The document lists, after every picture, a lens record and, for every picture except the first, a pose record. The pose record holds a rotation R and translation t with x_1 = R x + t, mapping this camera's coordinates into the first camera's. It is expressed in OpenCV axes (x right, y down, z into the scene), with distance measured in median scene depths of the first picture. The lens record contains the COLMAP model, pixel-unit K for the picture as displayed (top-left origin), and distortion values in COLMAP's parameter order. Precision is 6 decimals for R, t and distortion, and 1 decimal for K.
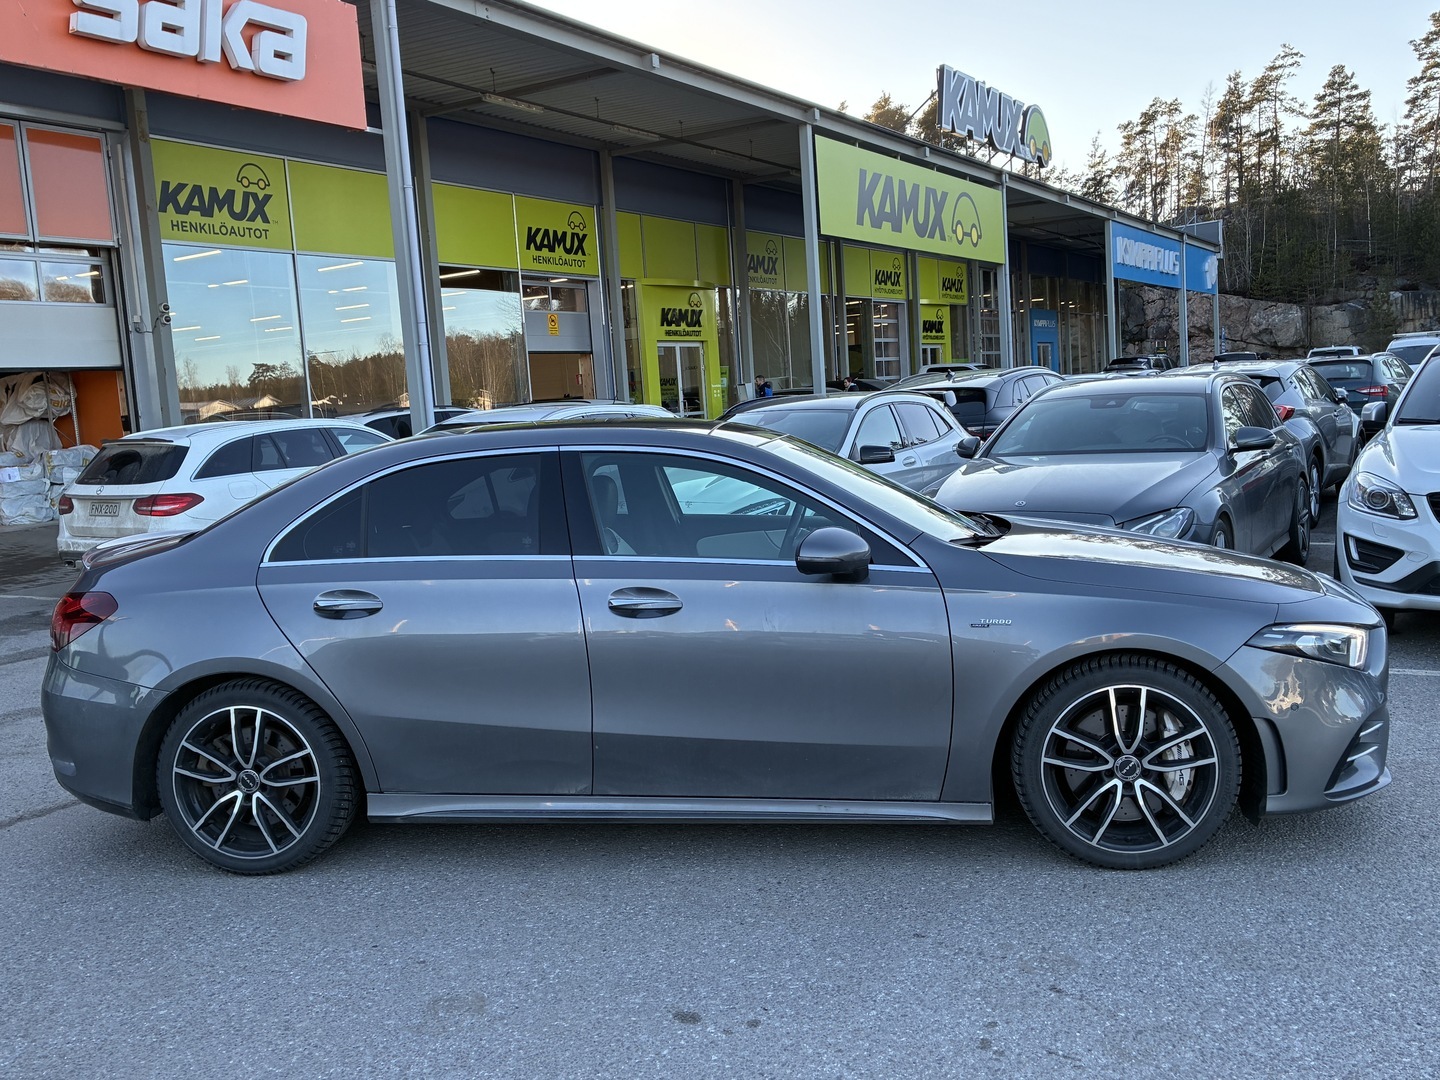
lens RADIAL K [[1325.6, 0, 718.2], [0, 1325.6, 560.5], [0, 0, 1]] dist [0.083924, 0.012950]
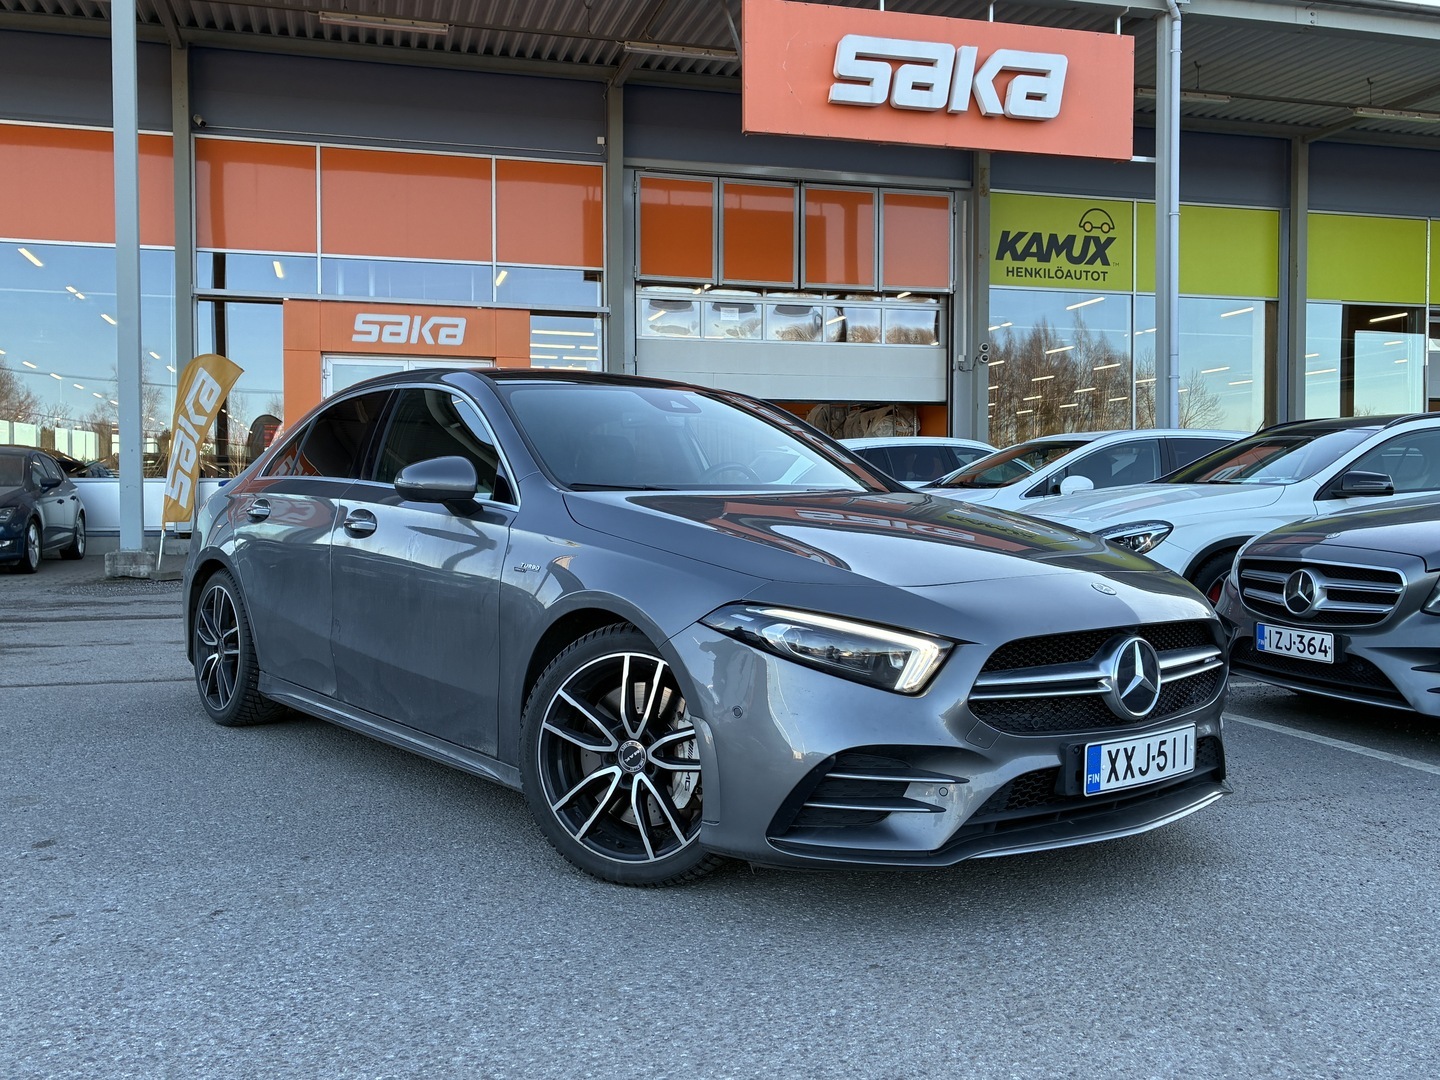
lens RADIAL K [[1339.3, 0, 720.0], [0, 1339.3, 540.0], [0, 0, 1]] dist [0.116904, -0.016478]
pose [[0.763899, 0.097417, -0.637940, 0.136196], [-0.133614, 0.990996, -0.008665, 0.002660], [0.631352, 0.091857, 0.770037, 0.054745]]
